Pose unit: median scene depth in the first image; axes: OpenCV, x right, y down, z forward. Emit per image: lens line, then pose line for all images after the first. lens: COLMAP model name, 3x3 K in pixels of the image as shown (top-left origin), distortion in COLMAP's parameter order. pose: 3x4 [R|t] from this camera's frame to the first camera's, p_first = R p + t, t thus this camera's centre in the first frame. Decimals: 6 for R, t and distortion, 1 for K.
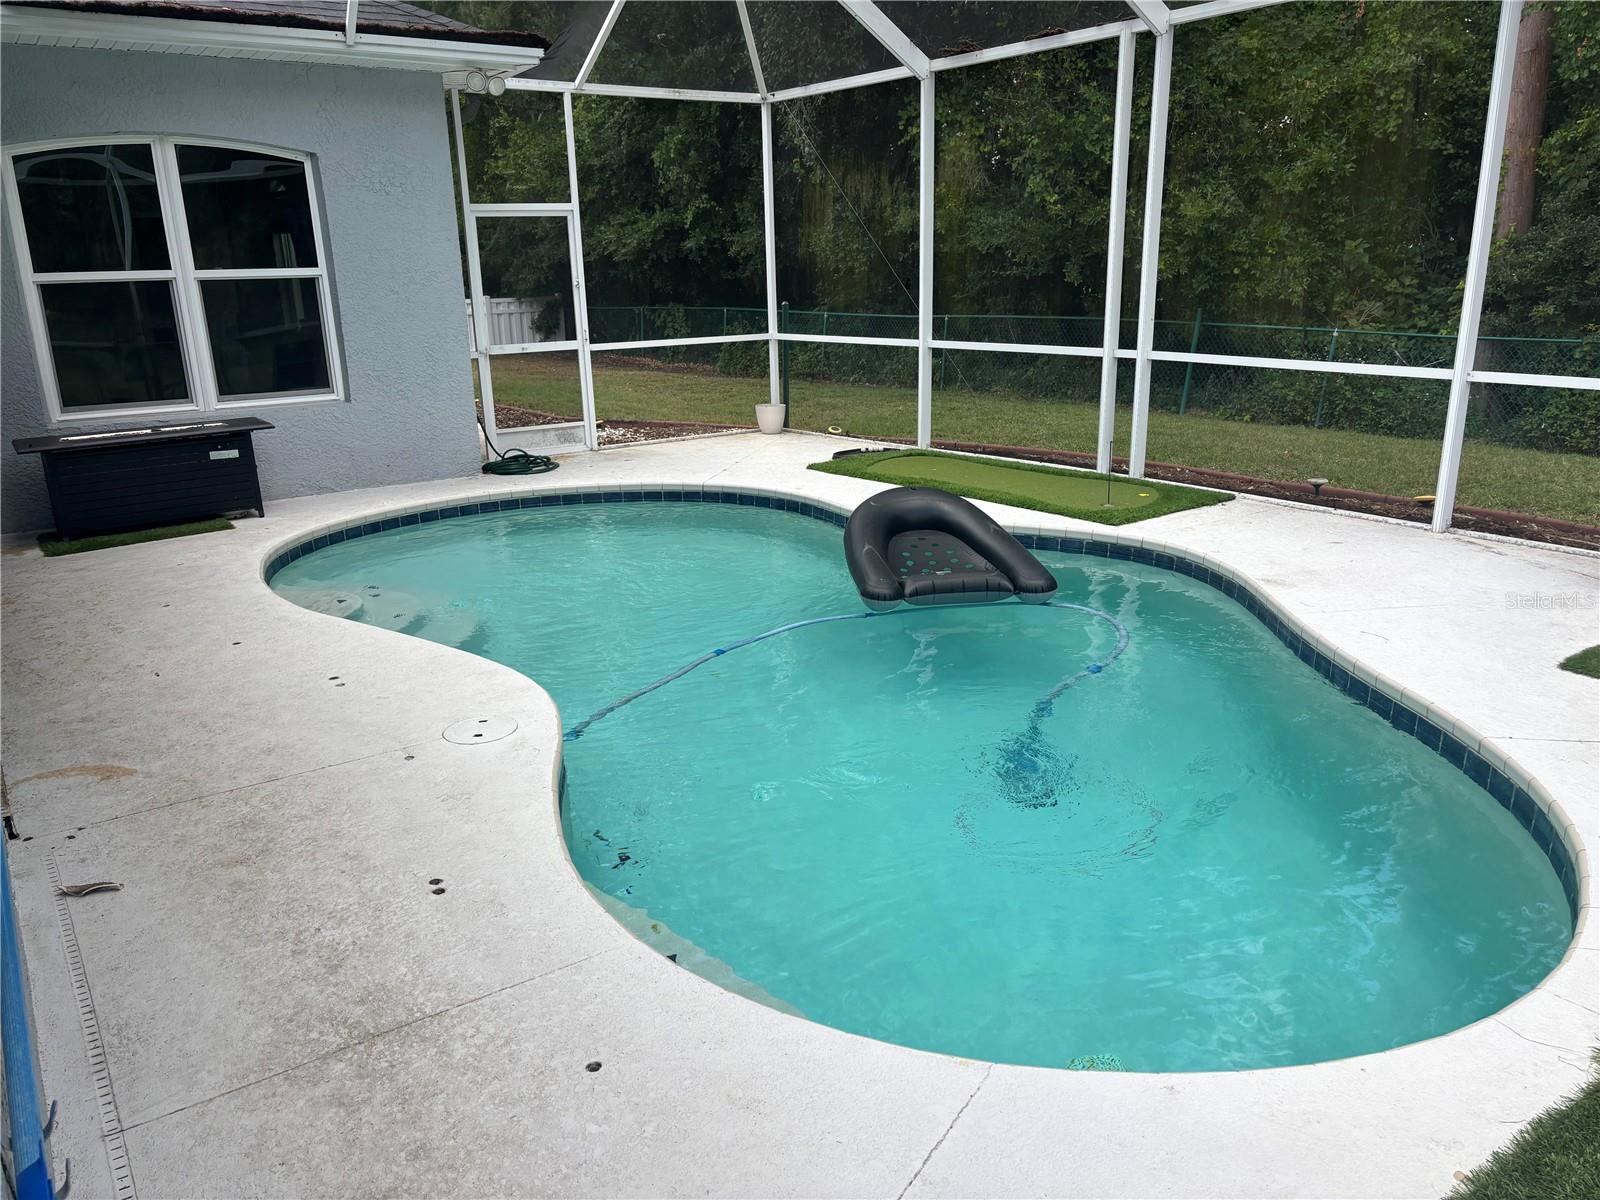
lens RADIAL K [[1203.4, 0, 798.8], [0, 1203.4, 604.4], [0, 0, 1]] dist [0.004952, 0.003379]
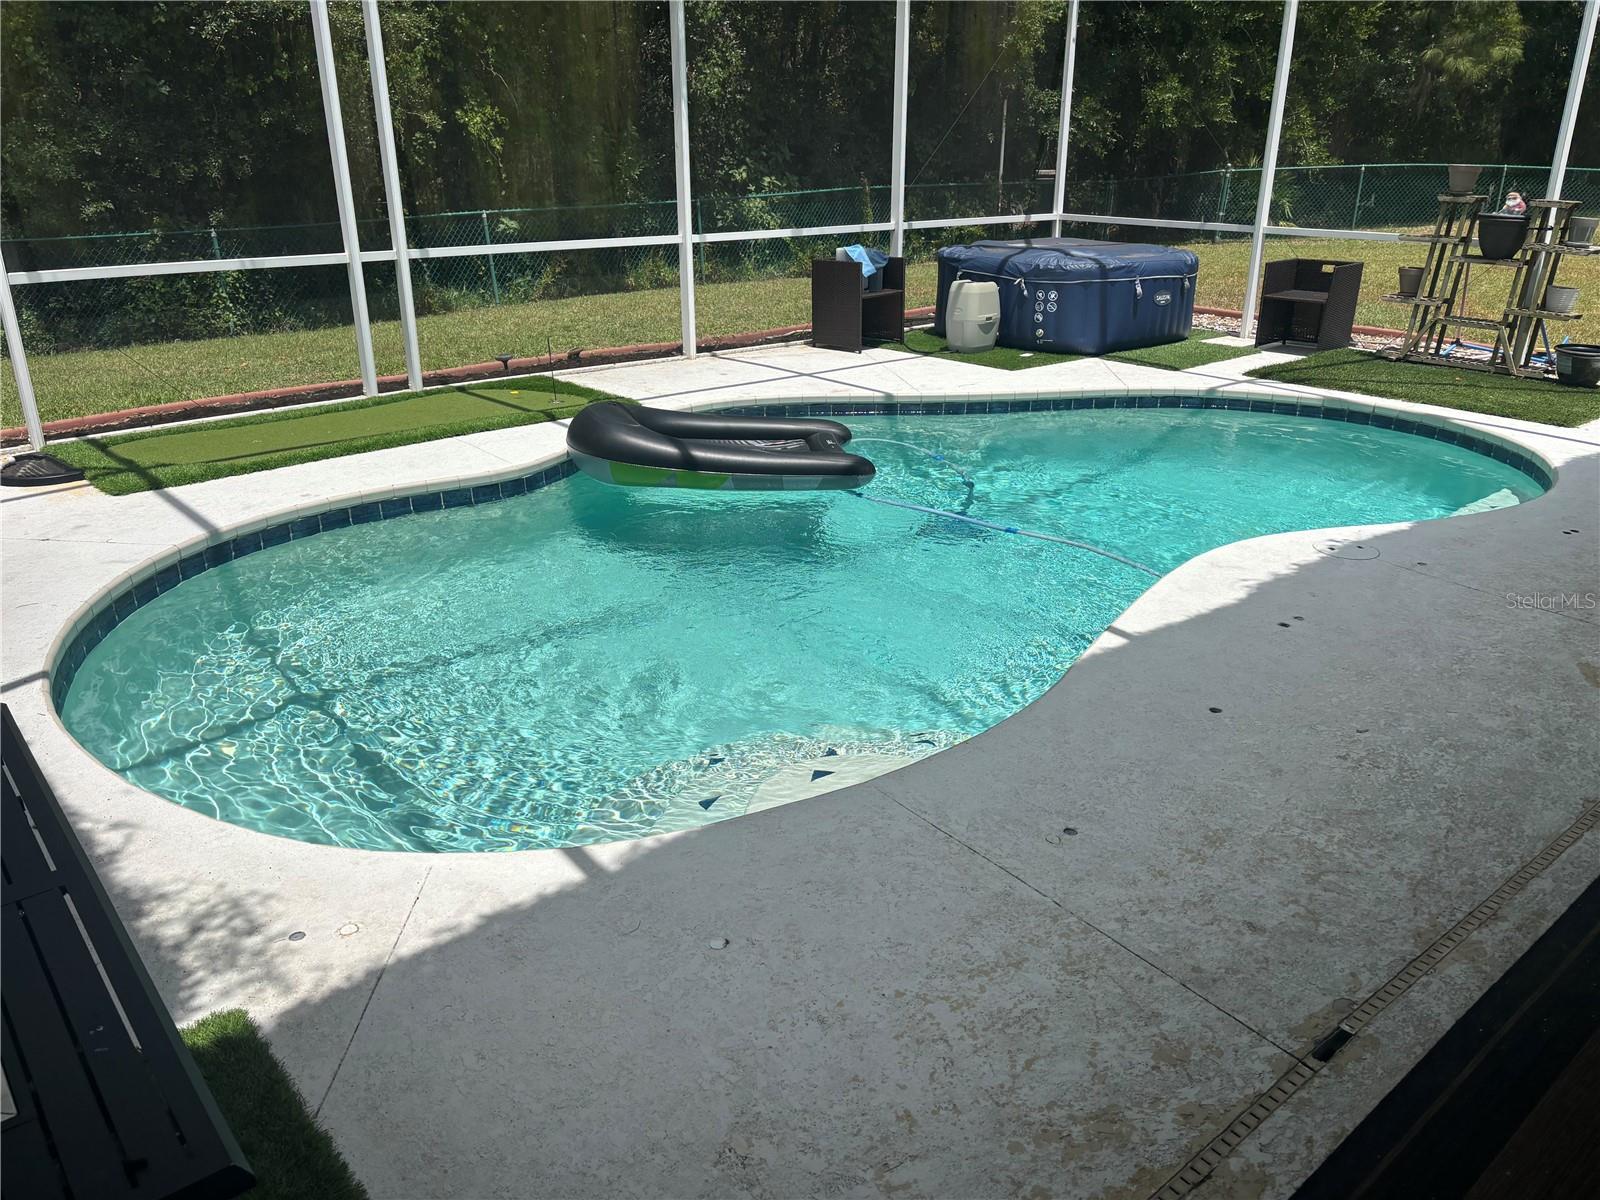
lens RADIAL K [[1203.4, 0, 797.9], [0, 1203.4, 599.4], [0, 0, 1]] dist [0.004952, 0.003379]
pose [[-0.086290, -0.334914, 0.938289, -0.835323], [0.271390, 0.898283, 0.345593, -0.252255], [-0.958594, 0.284463, 0.013379, 0.943420]]
